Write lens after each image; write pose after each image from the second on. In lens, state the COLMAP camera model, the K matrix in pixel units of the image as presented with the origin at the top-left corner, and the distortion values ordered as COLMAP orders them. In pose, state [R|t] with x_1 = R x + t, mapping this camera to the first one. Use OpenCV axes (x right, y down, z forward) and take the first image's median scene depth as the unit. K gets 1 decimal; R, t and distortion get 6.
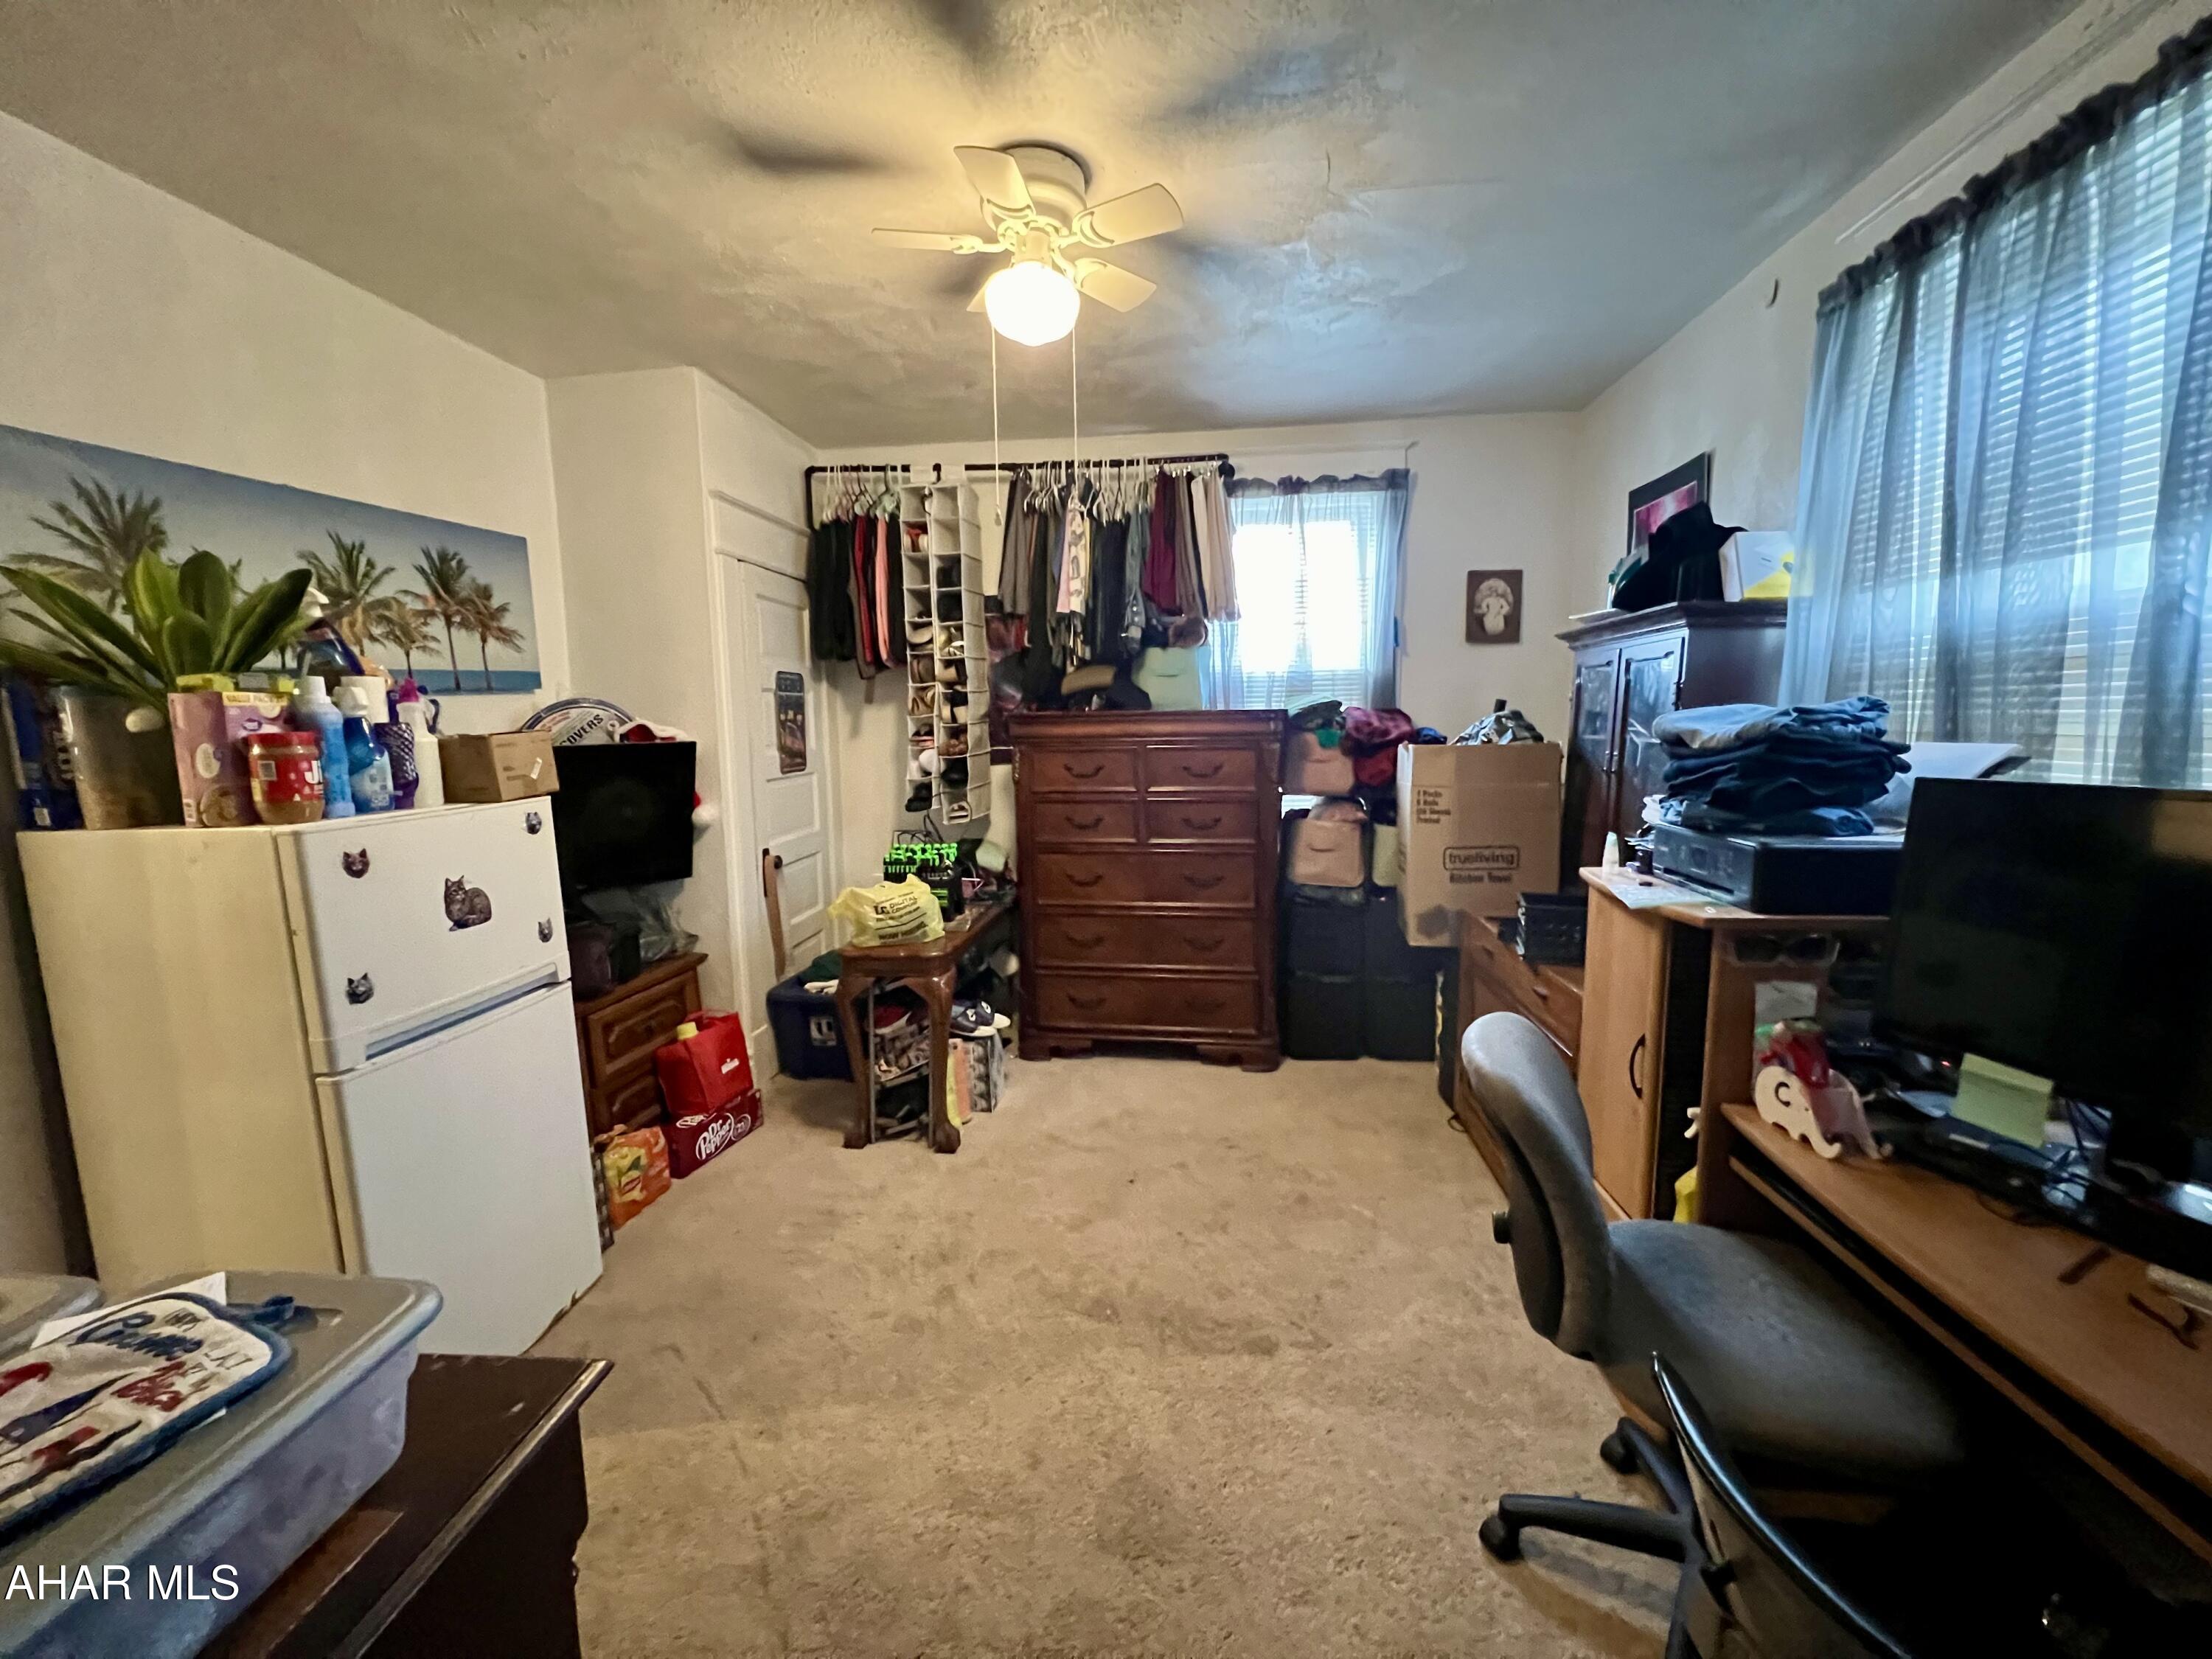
lens RADIAL K [[882.4, 0, 1104.7], [0, 882.4, 833.3], [0, 0, 1]] dist [-0.004002, 0.000688]
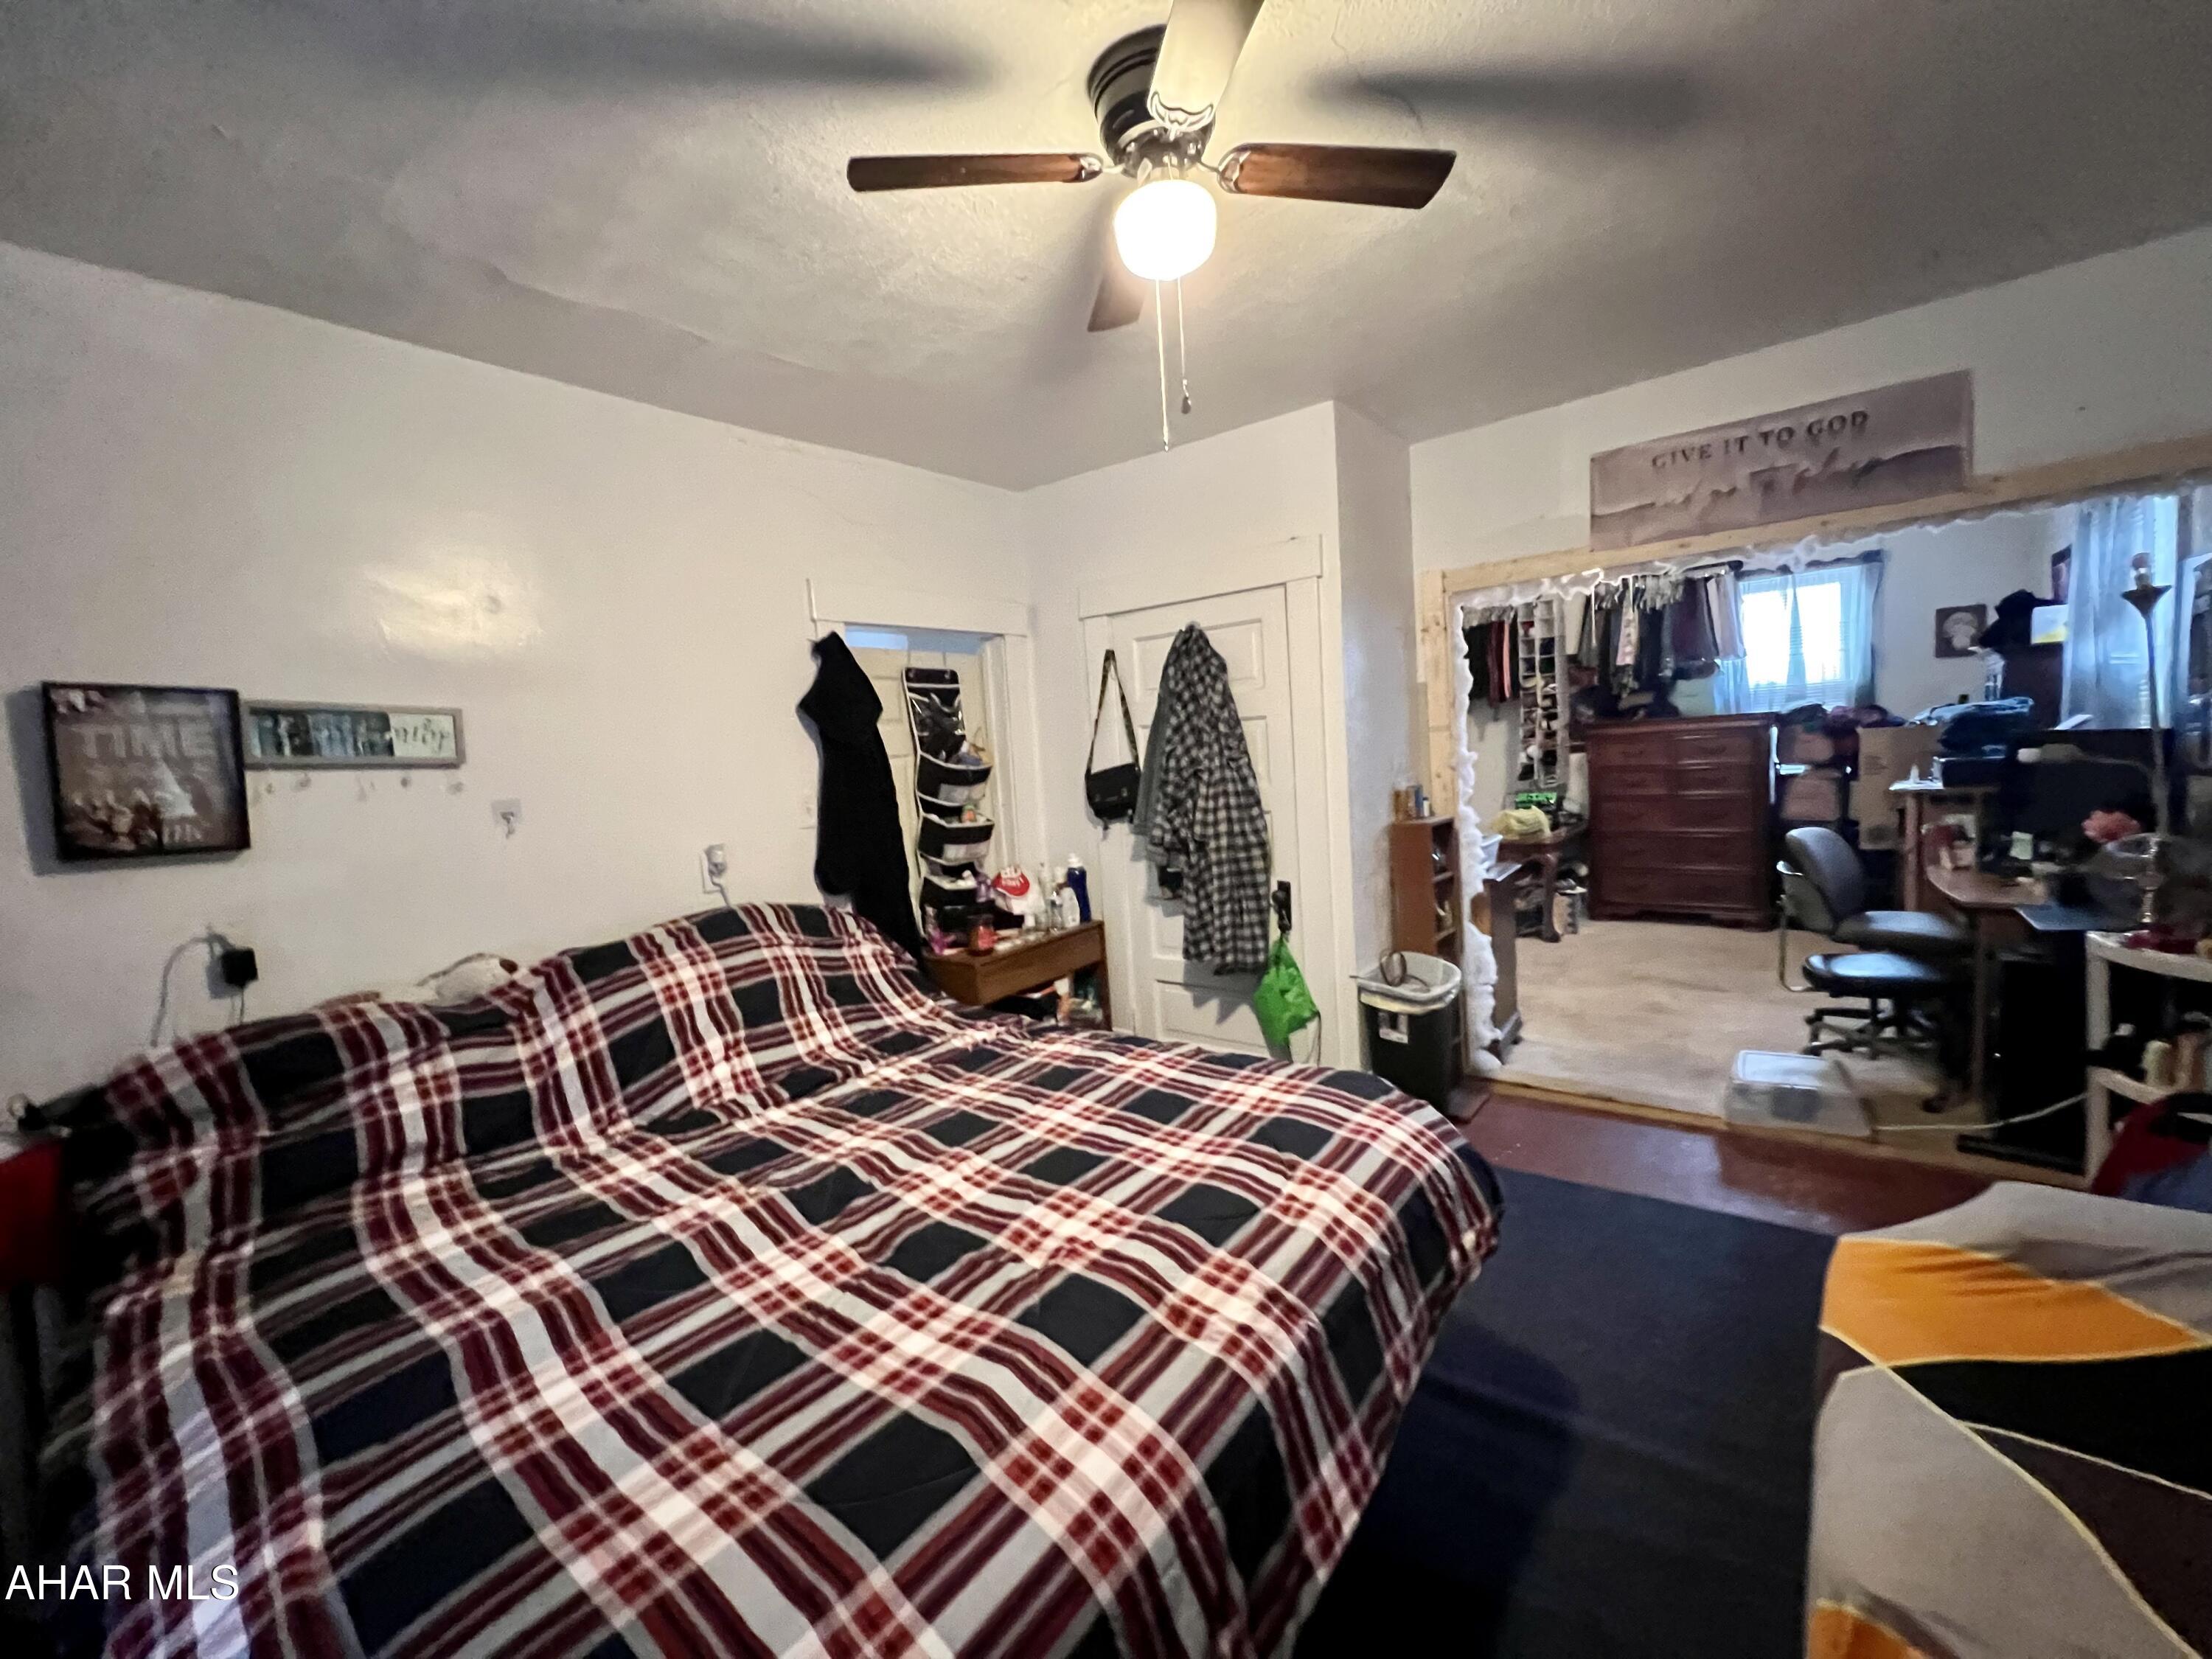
lens RADIAL K [[882.4, 0, 1104.3], [0, 882.4, 820.6], [0, 0, 1]] dist [-0.004002, 0.000688]
pose [[0.845386, 0.002460, -0.534150, 0.021604], [-0.018051, 0.999550, -0.023965, 0.118899], [0.533850, 0.029902, 0.845050, -0.996047]]
